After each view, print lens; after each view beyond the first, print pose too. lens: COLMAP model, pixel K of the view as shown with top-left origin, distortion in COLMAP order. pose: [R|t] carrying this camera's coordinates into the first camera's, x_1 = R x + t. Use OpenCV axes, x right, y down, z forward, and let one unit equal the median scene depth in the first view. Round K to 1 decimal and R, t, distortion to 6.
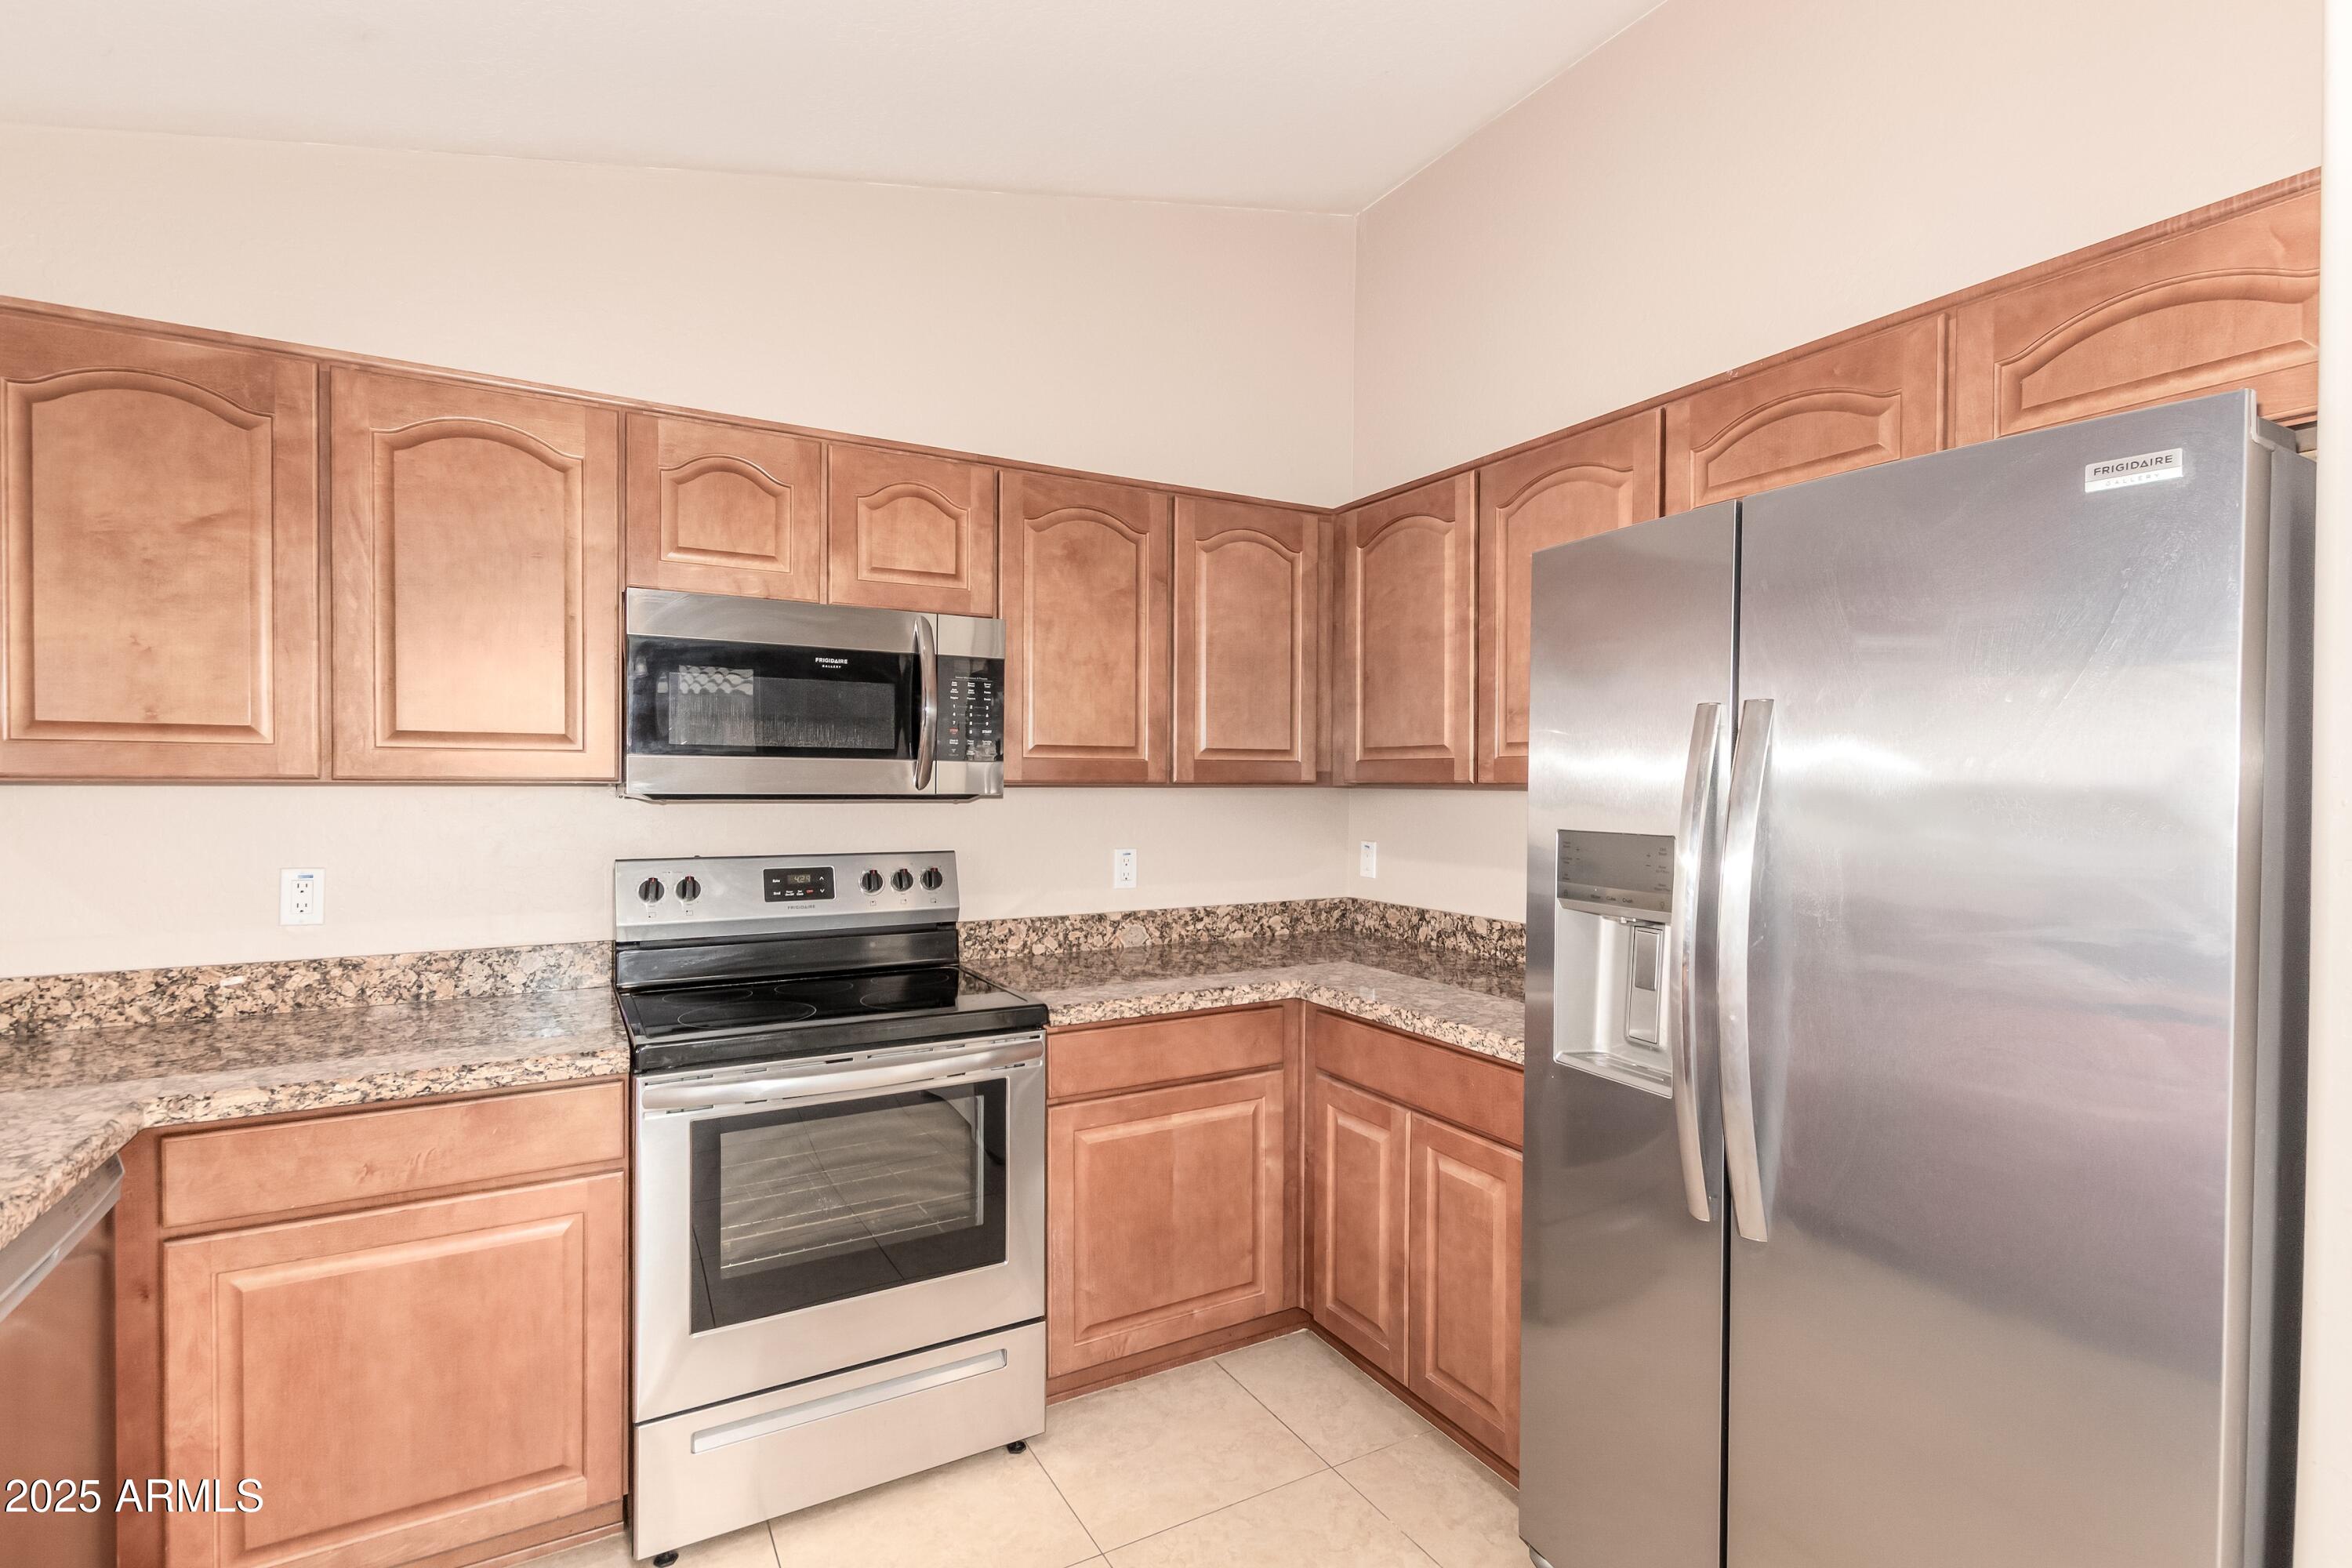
lens RADIAL K [[1108.5, 0, 1199.2], [0, 1108.5, 794.2], [0, 0, 1]] dist [0.010868, -0.004438]
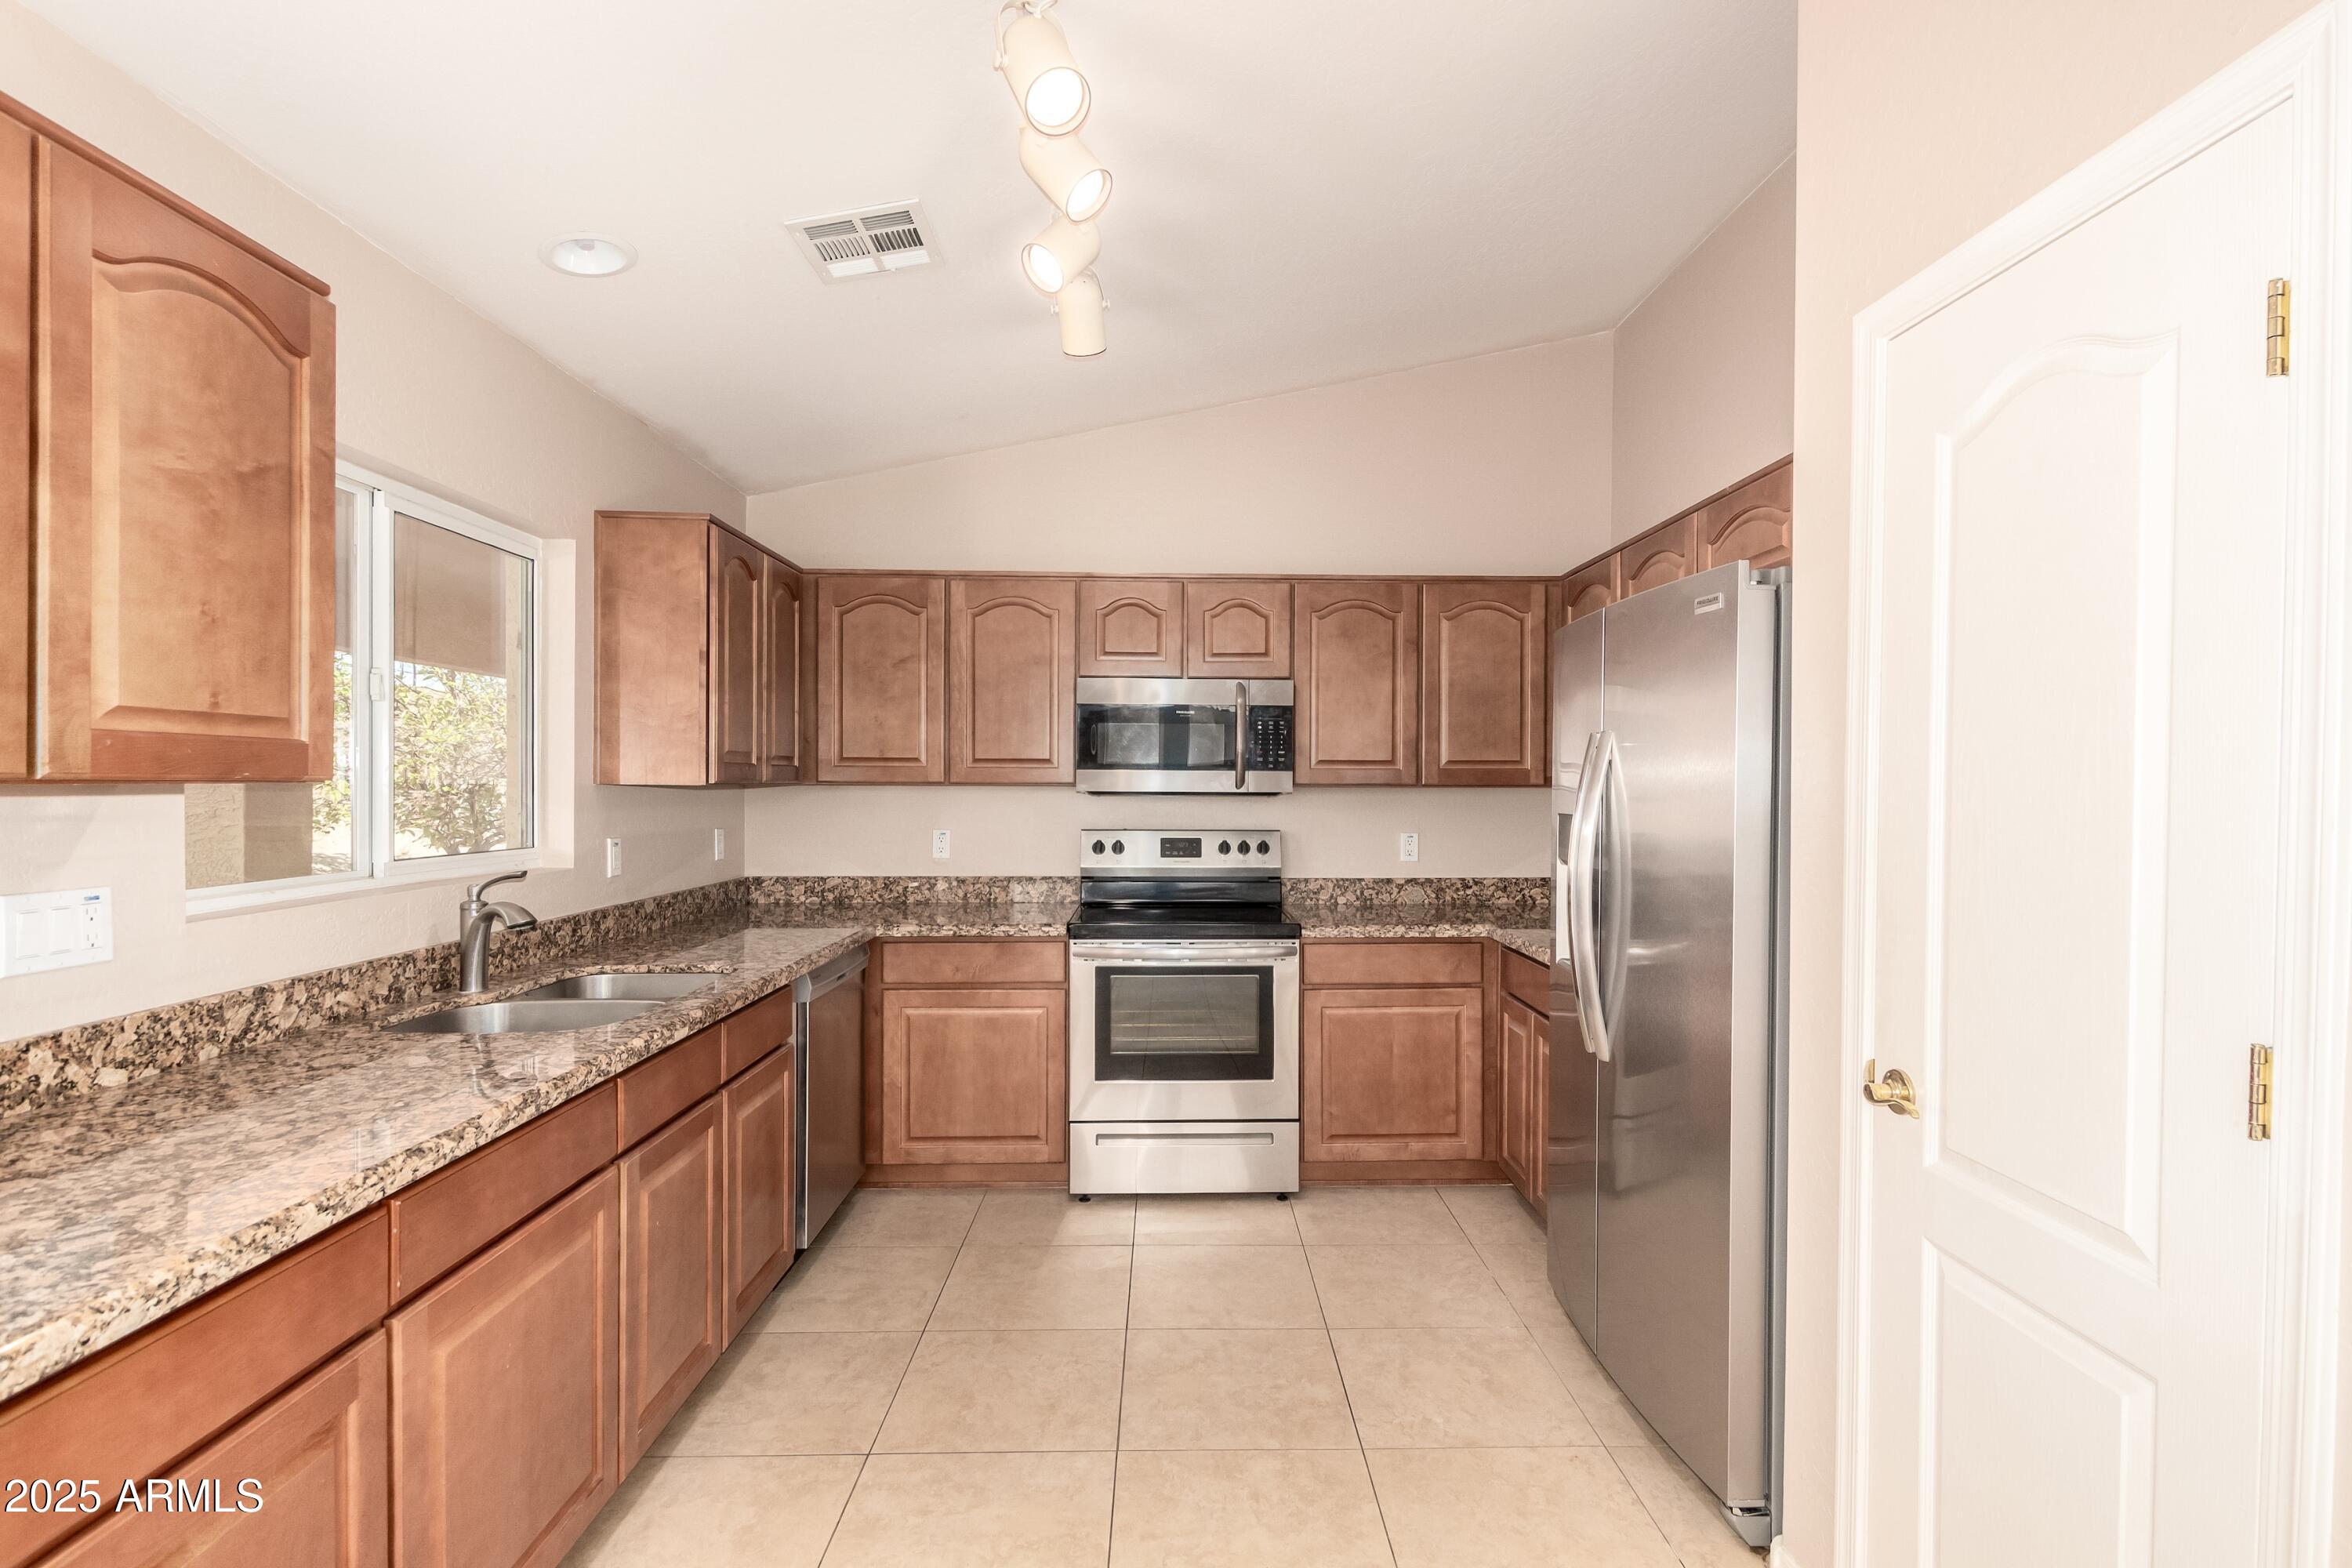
lens RADIAL K [[1108.5, 0, 1199.2], [0, 1108.5, 794.2], [0, 0, 1]] dist [0.010868, -0.004438]
pose [[0.880614, 0.001428, -0.473831, 0.457464], [-0.004387, 0.999977, -0.005140, 0.011413], [0.473813, 0.006605, 0.880601, -0.442811]]
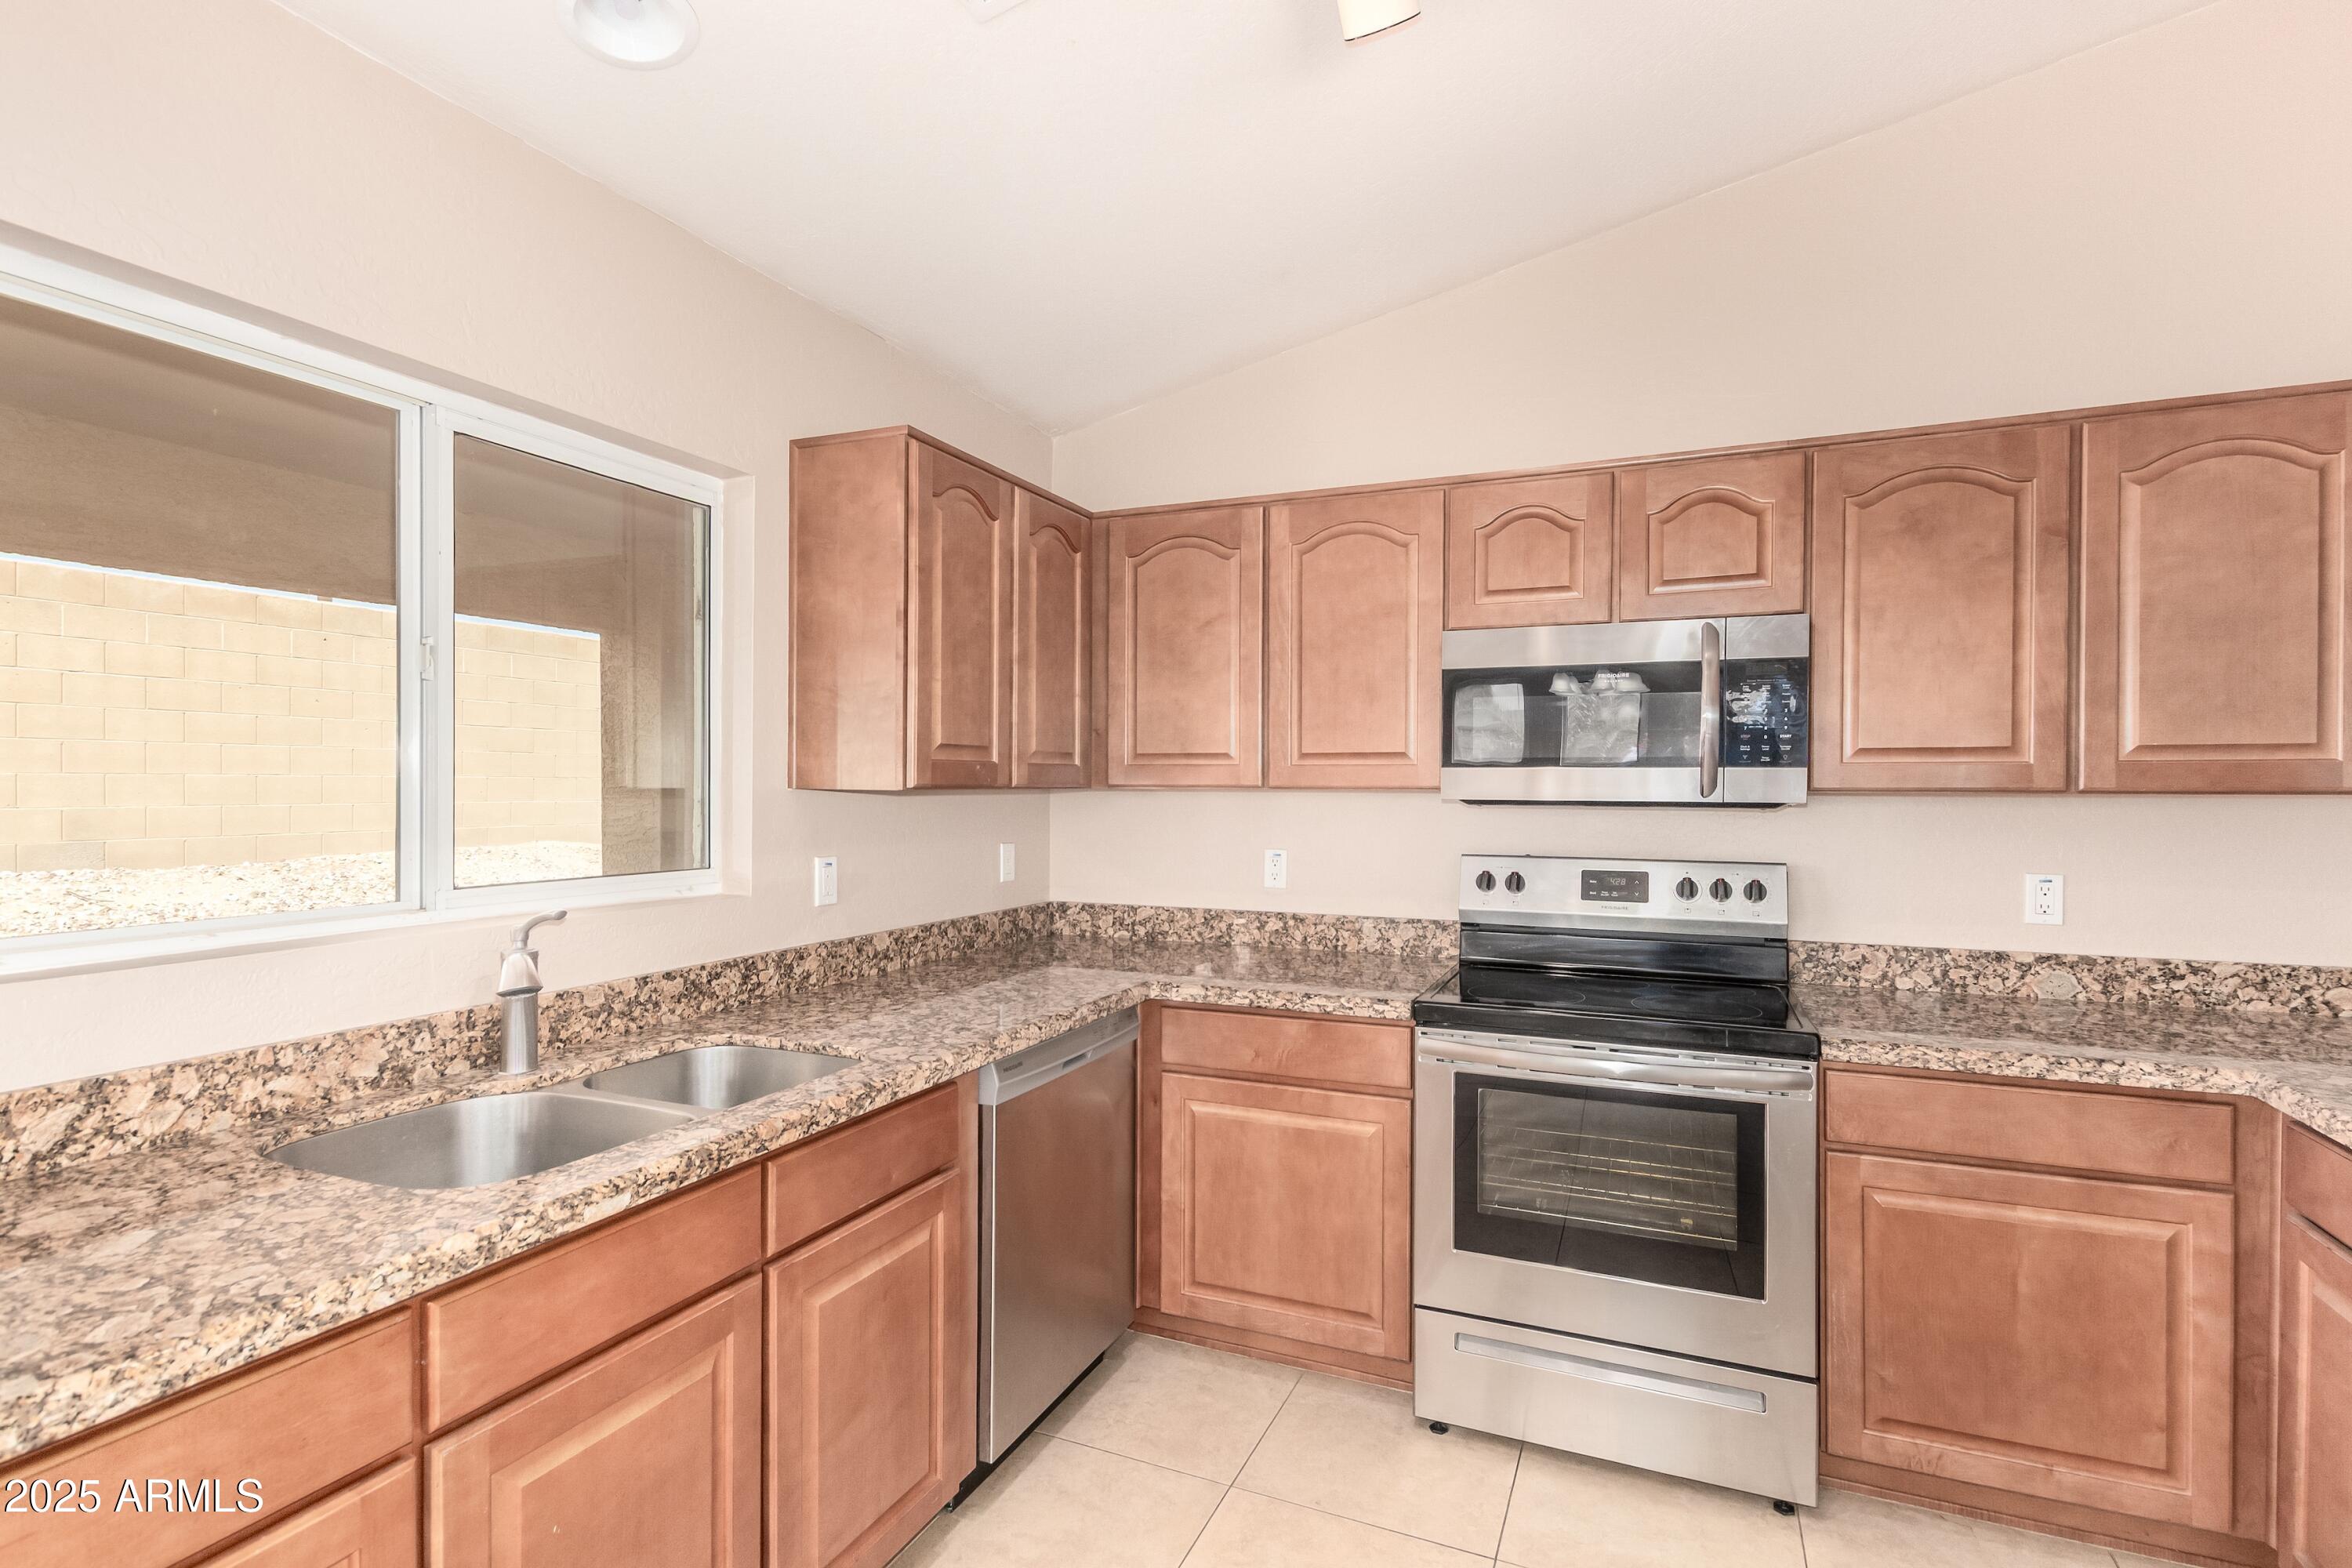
lens RADIAL K [[1108.5, 0, 1199.2], [0, 1108.5, 794.2], [0, 0, 1]] dist [0.010868, -0.004438]
pose [[0.598856, 0.001741, -0.800855, 0.267850], [-0.010298, 0.999932, -0.005527, 0.003075], [0.800791, 0.011557, 0.598833, 0.044629]]
